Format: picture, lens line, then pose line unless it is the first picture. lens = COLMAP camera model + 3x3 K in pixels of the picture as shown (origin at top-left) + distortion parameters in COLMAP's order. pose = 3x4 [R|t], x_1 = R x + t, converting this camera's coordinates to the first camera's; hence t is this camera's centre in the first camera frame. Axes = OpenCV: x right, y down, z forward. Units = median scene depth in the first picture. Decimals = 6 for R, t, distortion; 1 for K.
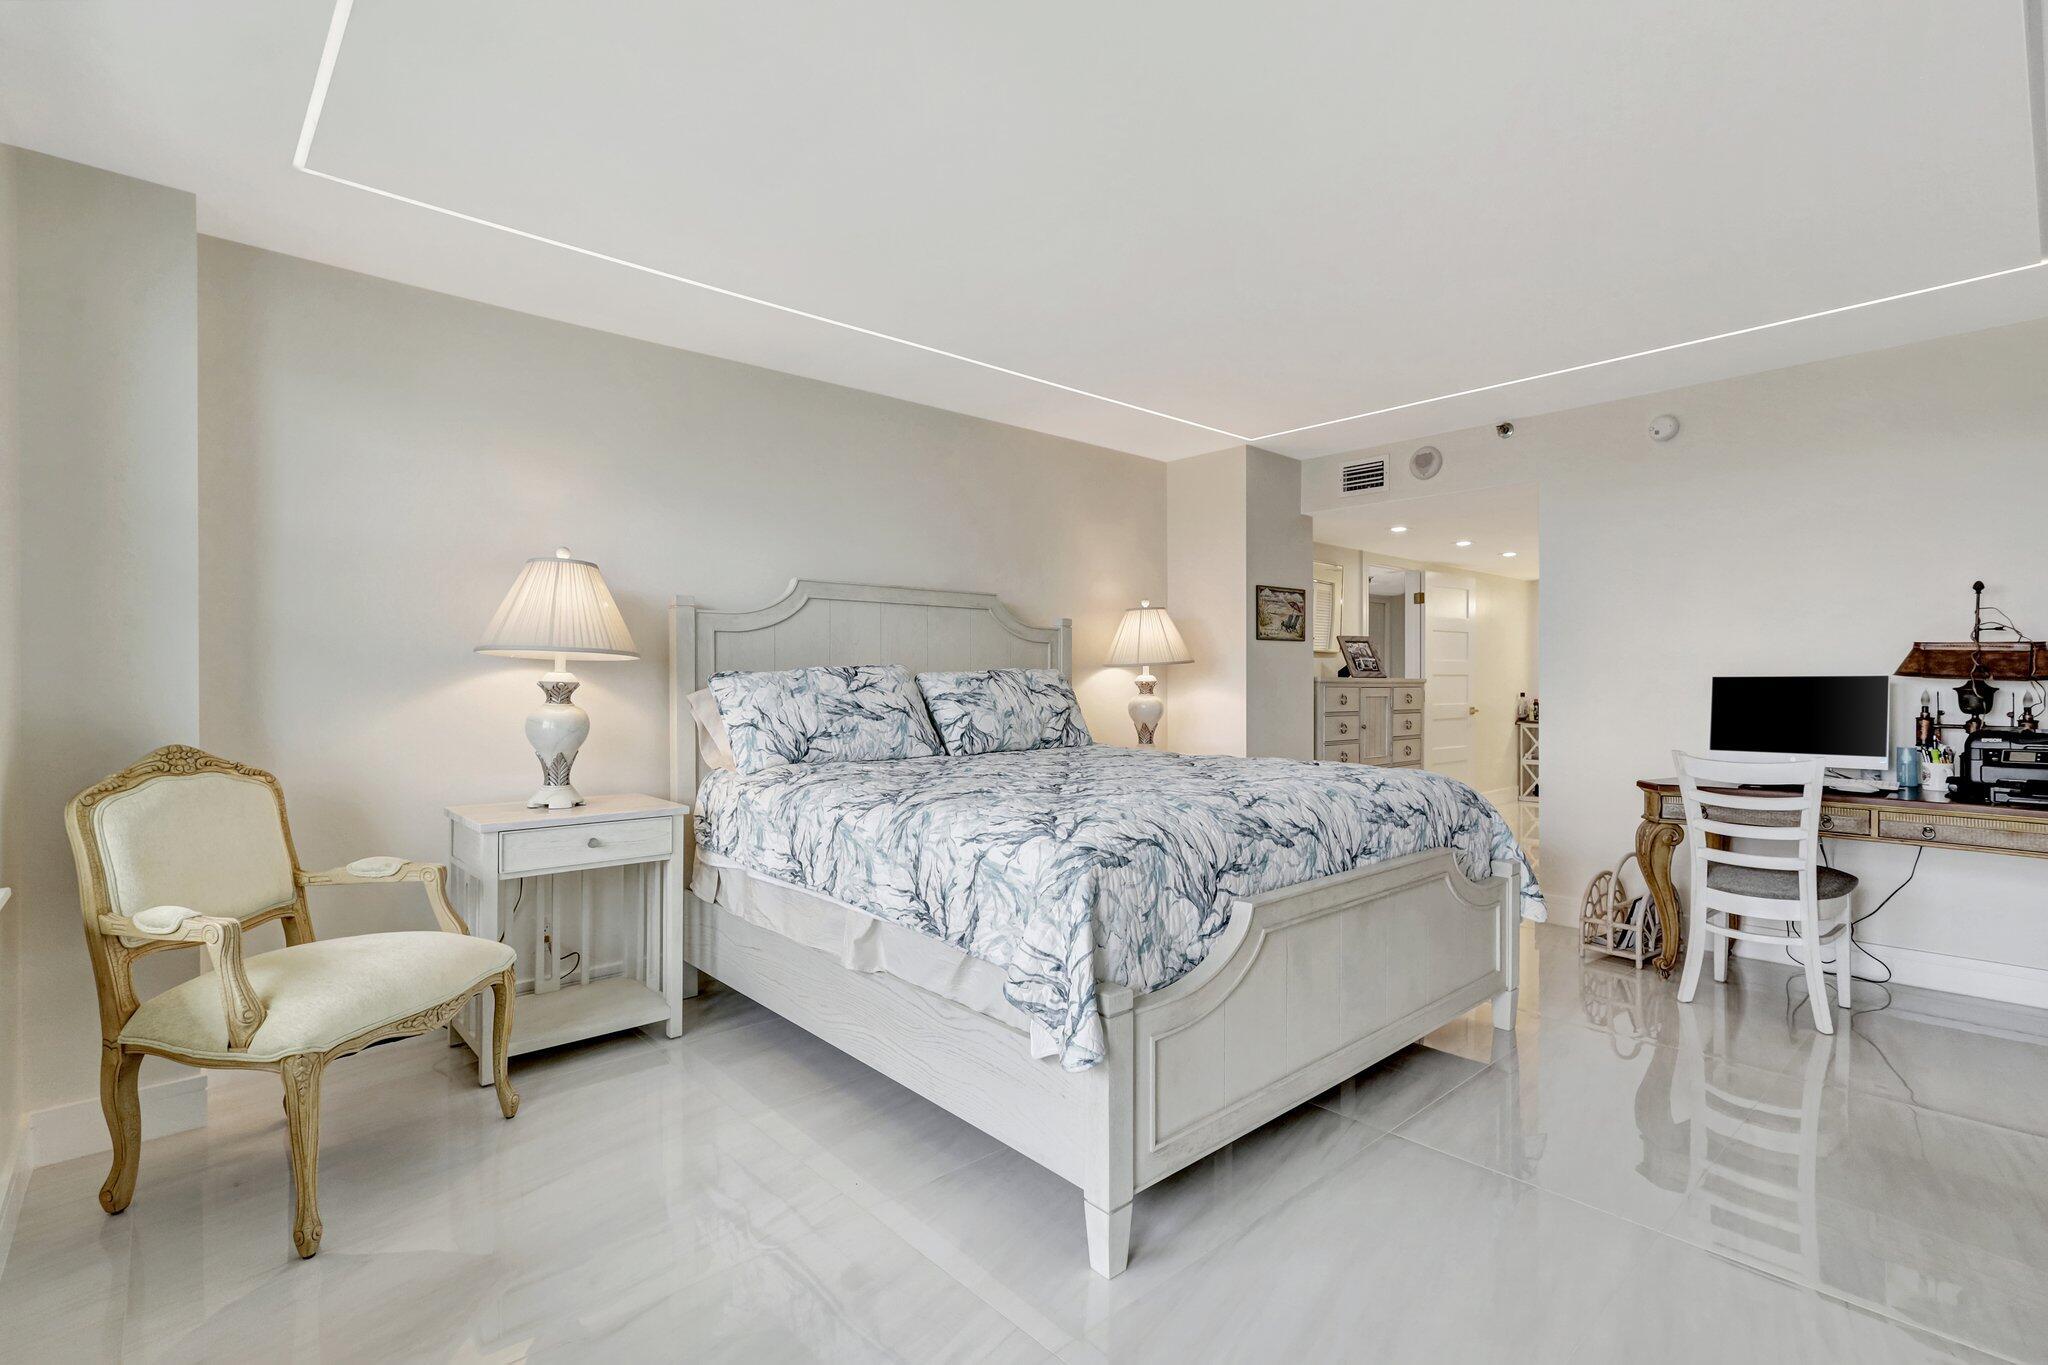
lens RADIAL K [[952.7, 0, 1029.3], [0, 952.7, 689.5], [0, 0, 1]] dist [-0.003321, 0.000785]
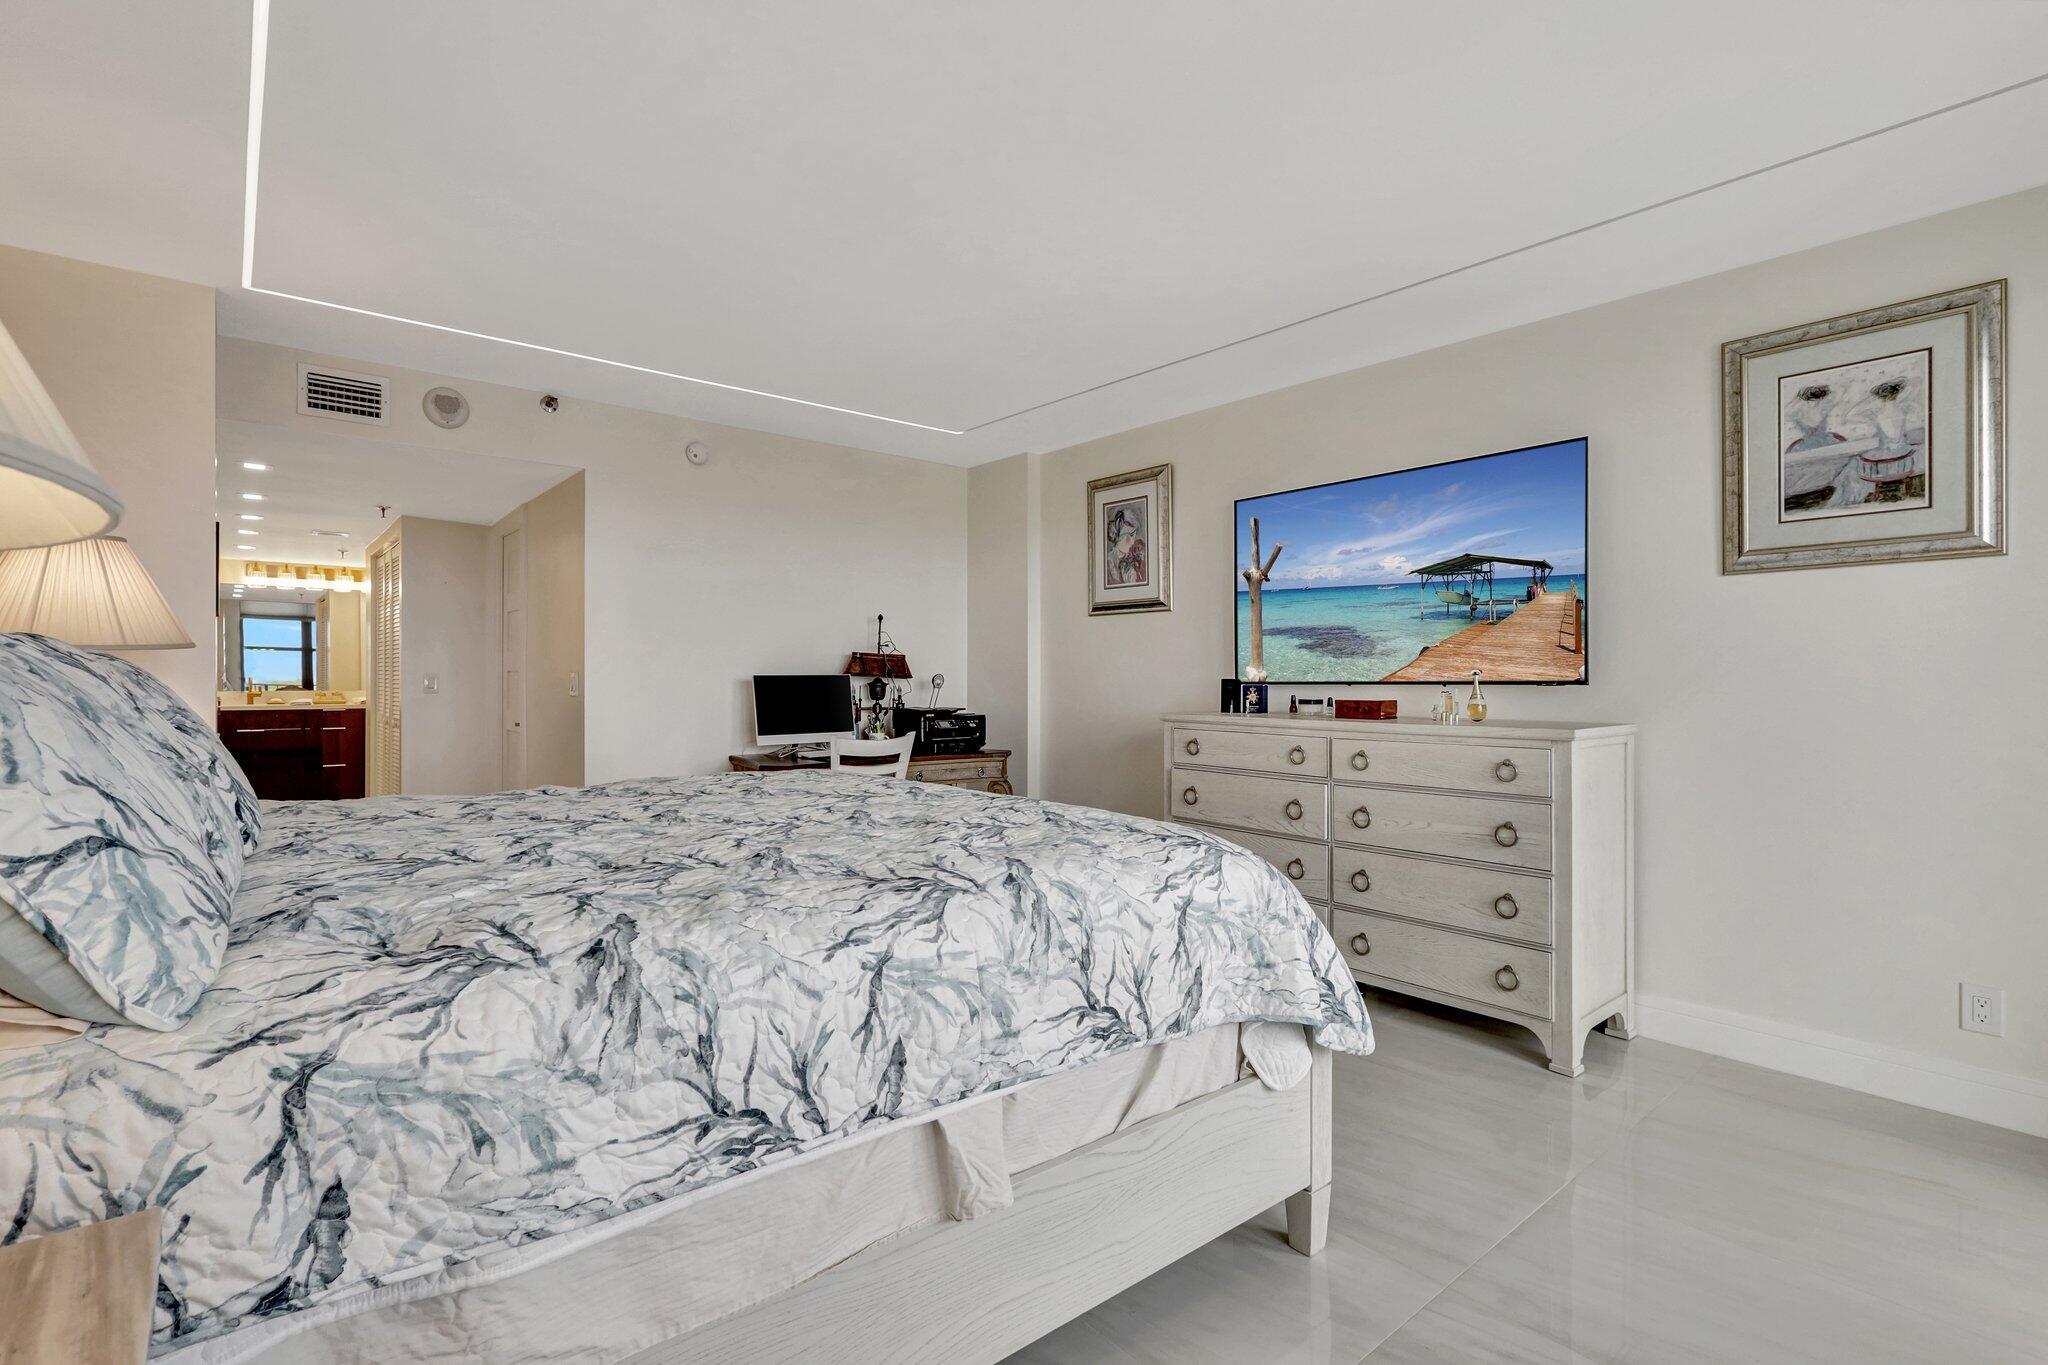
lens RADIAL K [[952.7, 0, 1027.5], [0, 952.7, 670.5], [0, 0, 1]] dist [-0.003321, 0.000785]
pose [[0.036012, 0.007589, 0.999323, -0.656945], [0.008588, 0.999932, -0.007903, -0.009639], [-0.999314, 0.008867, 0.035944, 0.858208]]
